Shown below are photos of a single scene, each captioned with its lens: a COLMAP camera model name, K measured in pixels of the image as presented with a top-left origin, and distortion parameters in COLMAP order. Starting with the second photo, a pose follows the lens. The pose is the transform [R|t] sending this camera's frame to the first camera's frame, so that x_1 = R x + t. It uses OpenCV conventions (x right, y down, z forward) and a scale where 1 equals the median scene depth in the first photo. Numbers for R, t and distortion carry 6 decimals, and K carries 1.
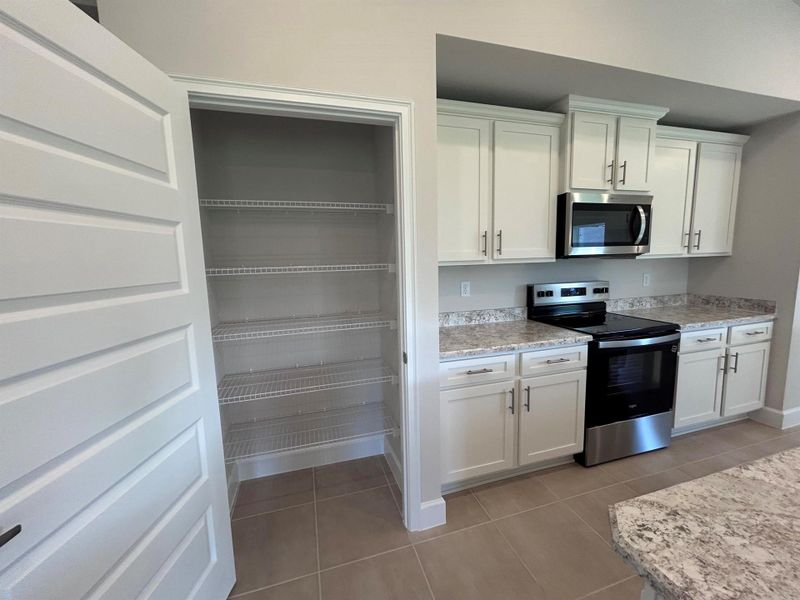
lens RADIAL K [[324.9, 0, 399.0], [0, 324.9, 299.2], [0, 0, 1]] dist [0.002269, 0.000406]
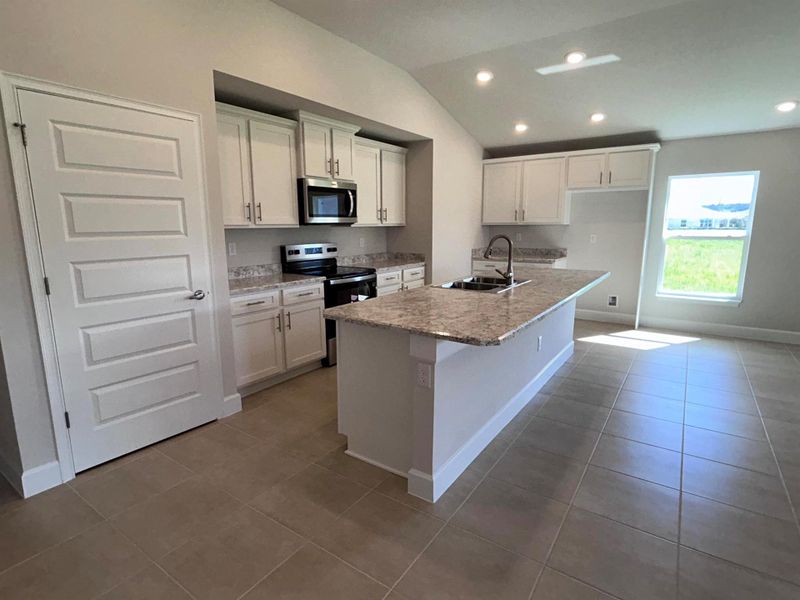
lens RADIAL K [[418.1, 0, 398.9], [0, 418.1, 299.7], [0, 0, 1]] dist [-0.003475, 0.000001]
pose [[0.780289, -0.090654, 0.618814, -0.321299], [0.060745, 0.995746, 0.069276, 0.094934], [-0.622462, -0.016466, 0.782477, -0.669208]]
